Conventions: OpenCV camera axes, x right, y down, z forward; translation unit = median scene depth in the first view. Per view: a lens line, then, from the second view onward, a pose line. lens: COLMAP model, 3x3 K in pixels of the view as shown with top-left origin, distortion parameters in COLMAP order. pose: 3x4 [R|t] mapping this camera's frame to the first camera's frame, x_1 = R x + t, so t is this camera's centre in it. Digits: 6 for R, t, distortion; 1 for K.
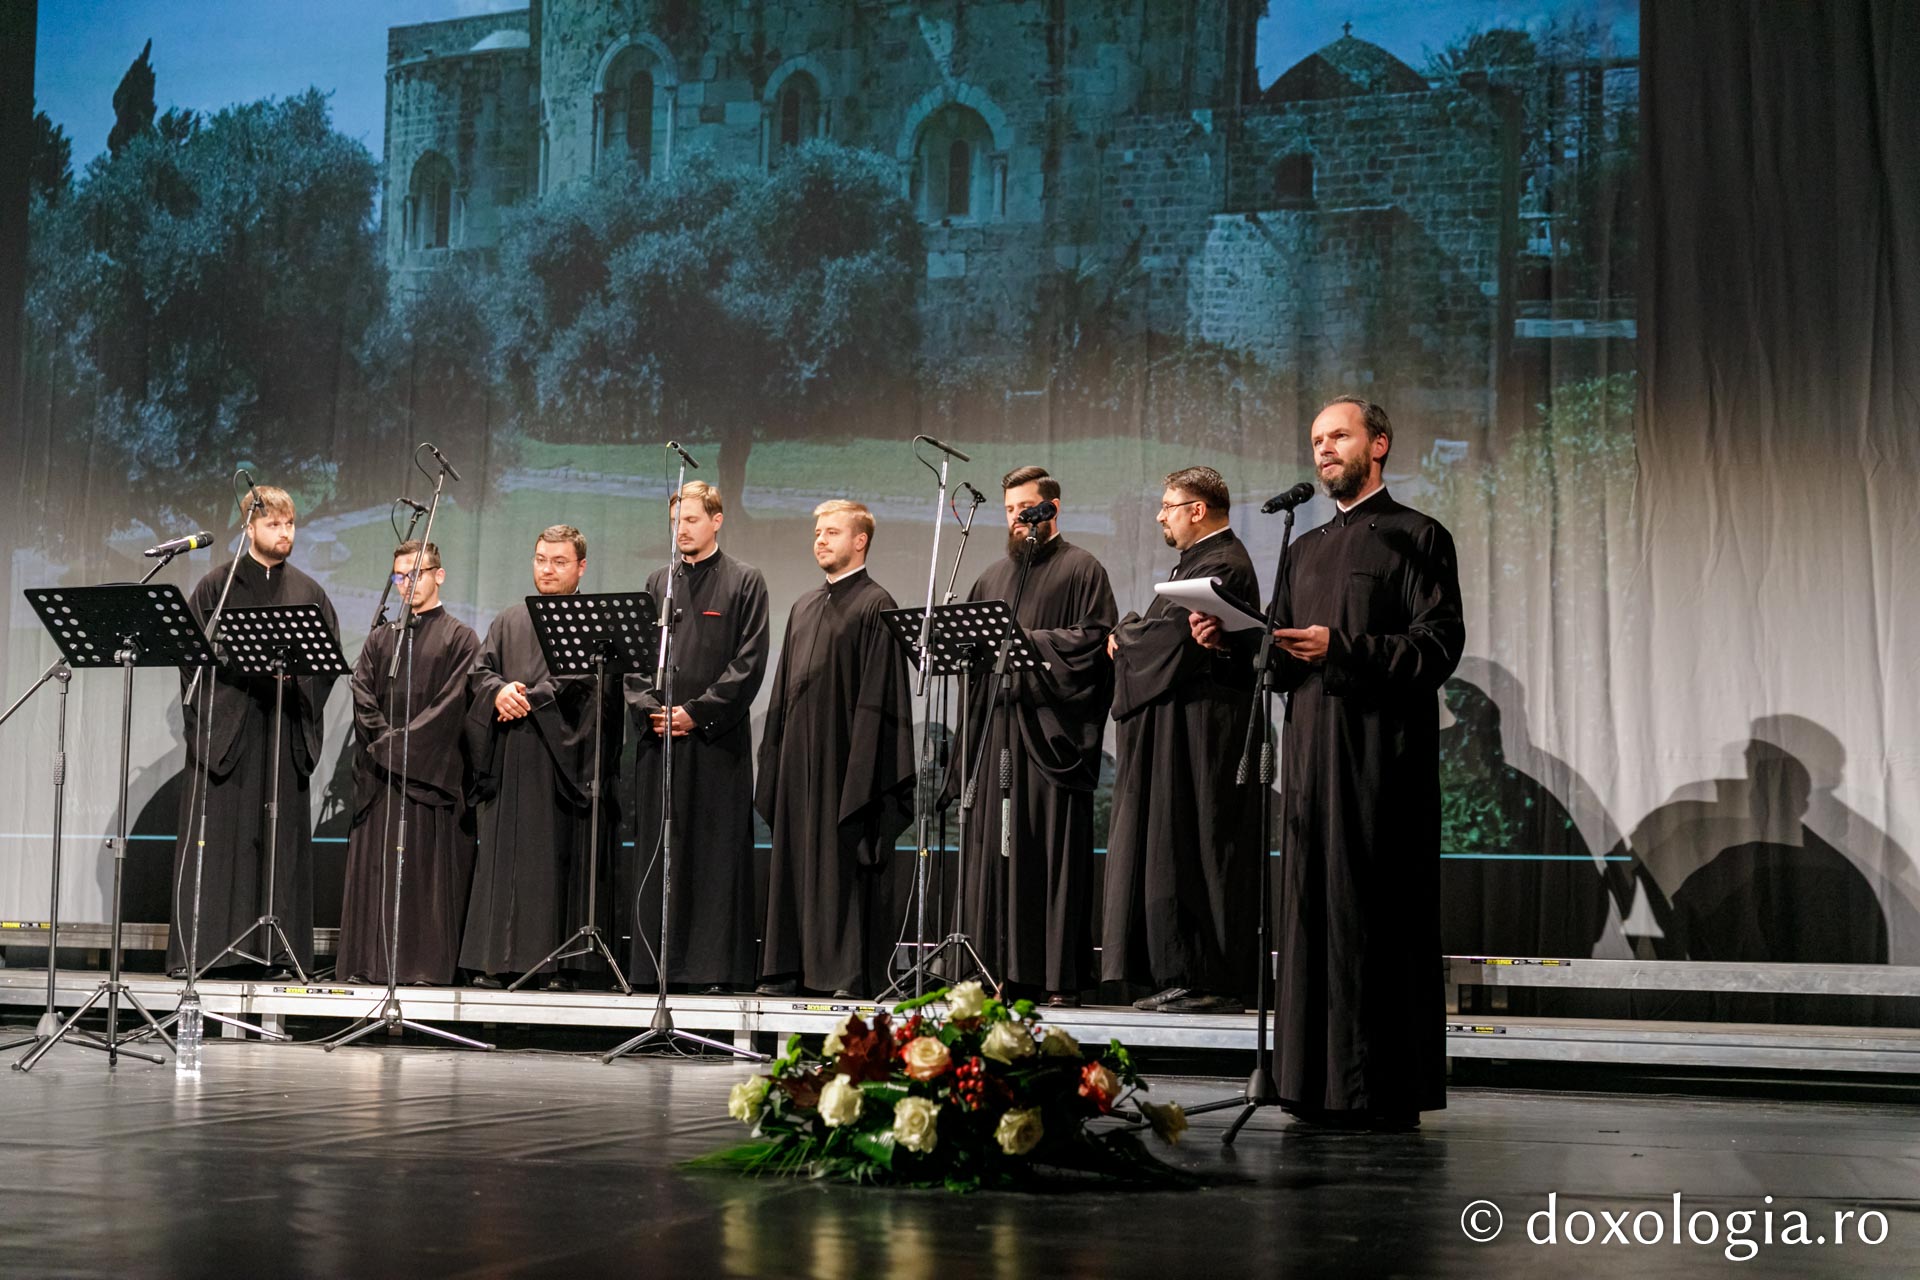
lens RADIAL K [[3169.3, 0, 960.0], [0, 3169.3, 640.0], [0, 0, 1]] dist [0.064665, 0.034319]
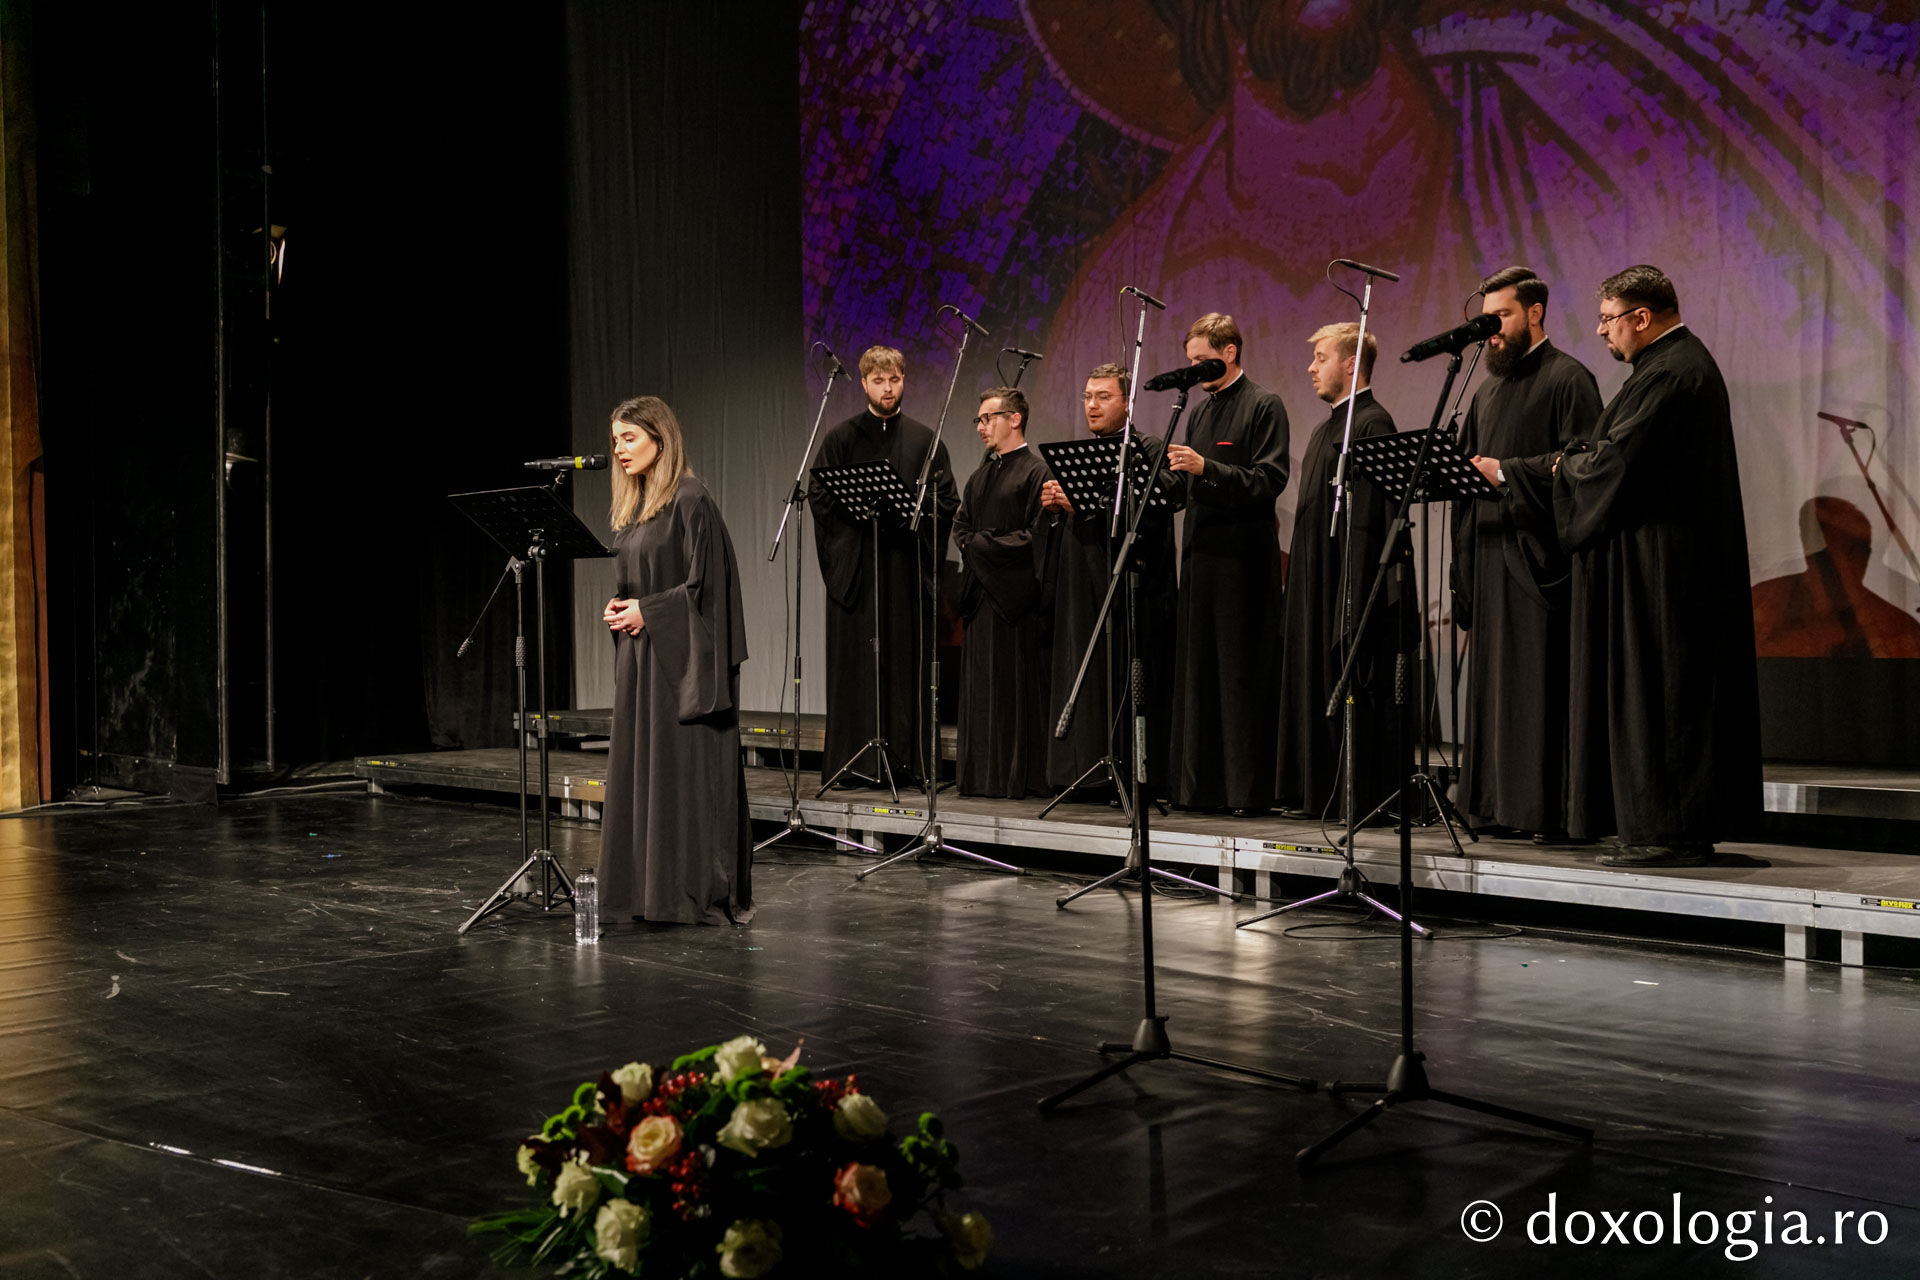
lens RADIAL K [[2343.4, 0, 904.2], [0, 2343.4, 643.7], [0, 0, 1]] dist [0.019692, -0.008741]
pose [[0.893241, -0.025534, -0.448852, 0.179074], [0.074842, 0.992900, 0.092456, -0.024431], [0.443304, -0.116178, 0.888810, 0.297647]]
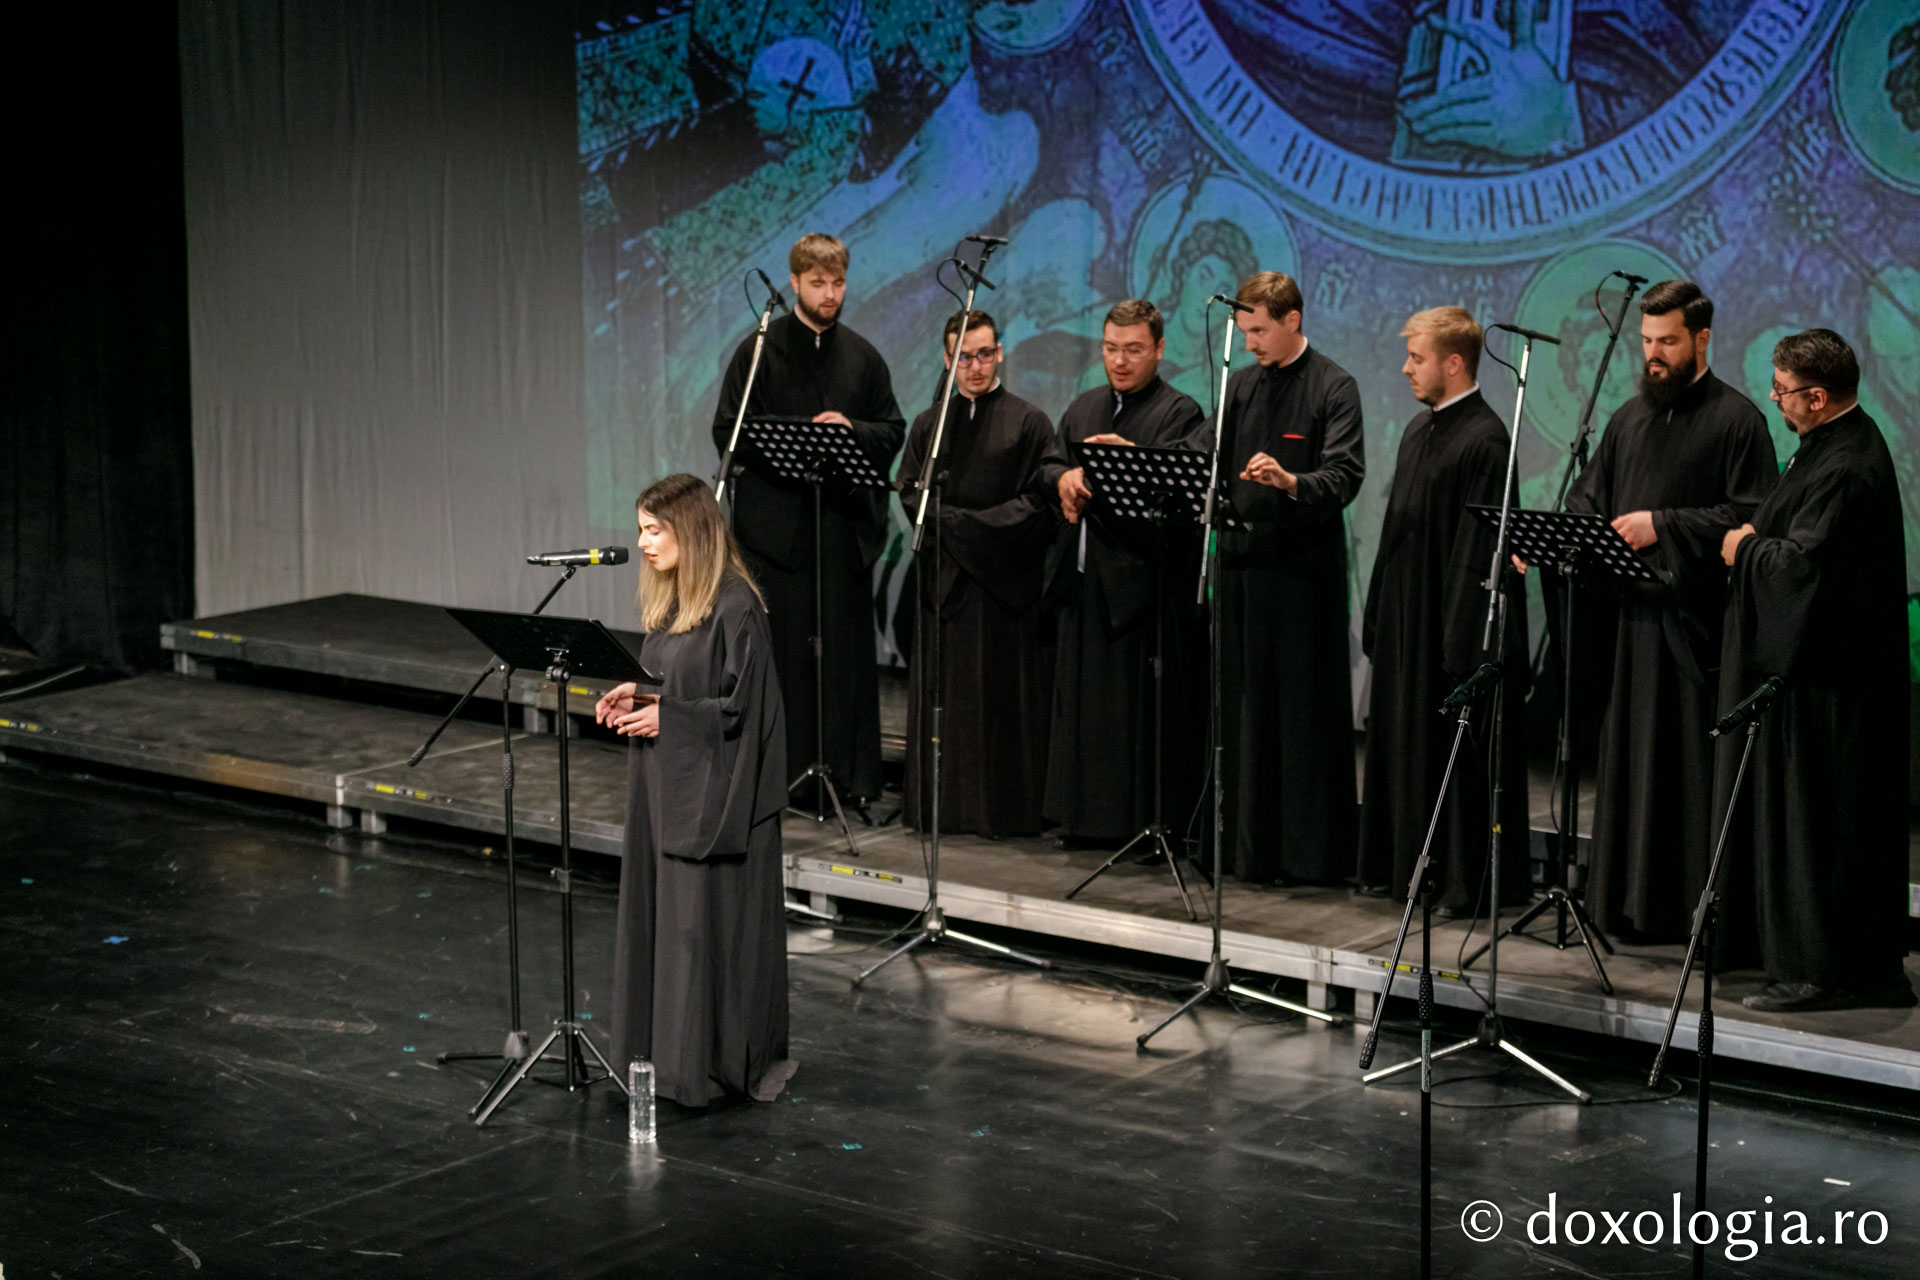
lens RADIAL K [[4314.8, 0, 960.0], [0, 4314.8, 640.0], [0, 0, 1]] dist [0.034663, -0.013596]
pose [[0.960276, 0.021854, -0.278194, 0.162552], [0.050666, 0.966704, 0.250832, -0.264442], [0.274413, -0.254963, 0.927195, -0.086729]]
